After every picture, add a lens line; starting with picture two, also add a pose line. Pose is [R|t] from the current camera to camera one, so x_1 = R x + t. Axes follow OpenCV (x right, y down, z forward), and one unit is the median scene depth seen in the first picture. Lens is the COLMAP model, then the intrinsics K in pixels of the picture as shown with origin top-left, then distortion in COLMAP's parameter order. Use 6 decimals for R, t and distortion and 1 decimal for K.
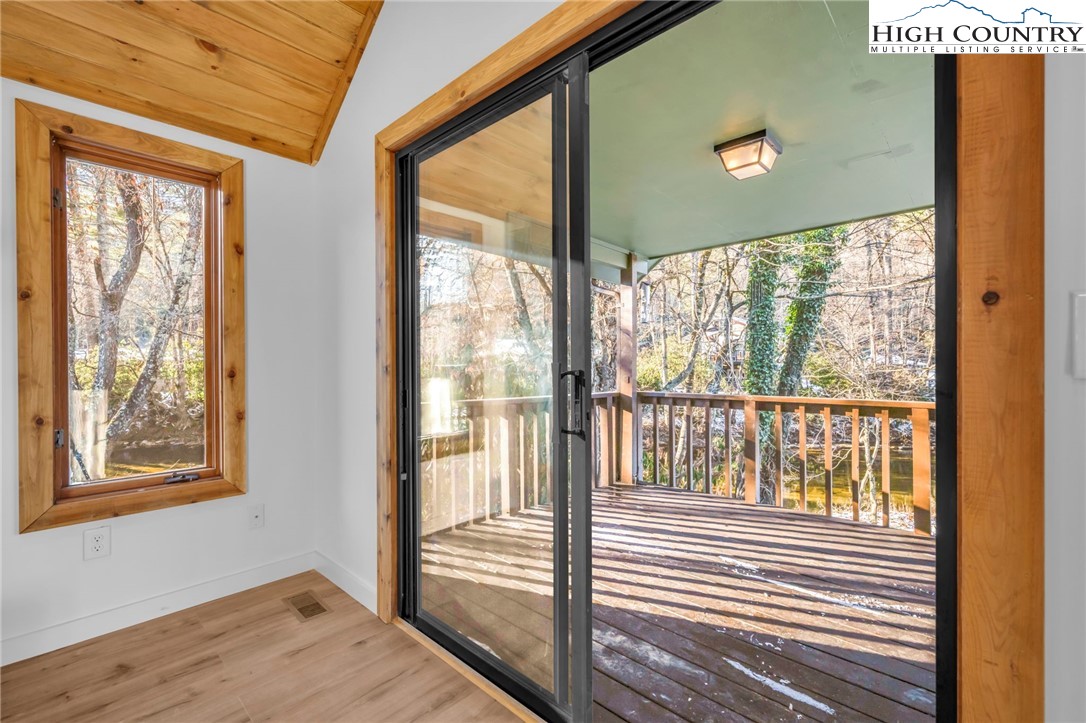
lens RADIAL K [[463.0, 0, 541.5], [0, 463.0, 351.9], [0, 0, 1]] dist [-0.001268, -0.000030]
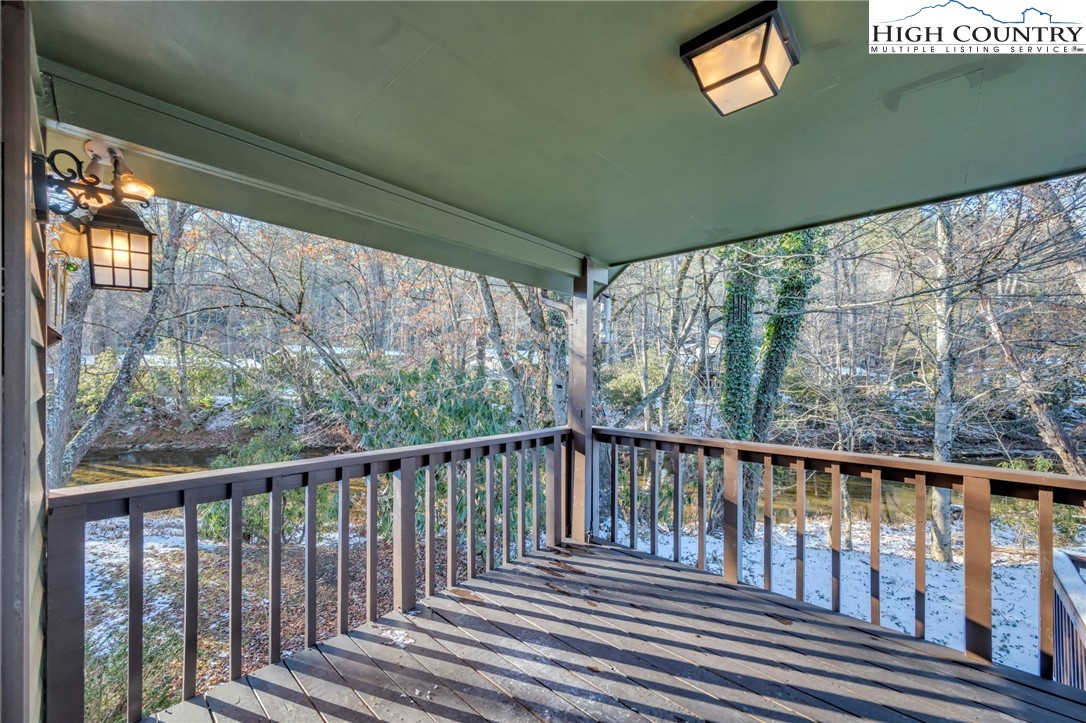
lens RADIAL K [[421.4, 0, 543.0], [0, 421.4, 361.5], [0, 0, 1]] dist [-0.002130, -0.000152]
pose [[0.999826, 0.008414, 0.016643, 0.050218], [-0.008475, 0.999958, 0.003571, -0.015656], [-0.016612, -0.003711, 0.999855, 0.122438]]
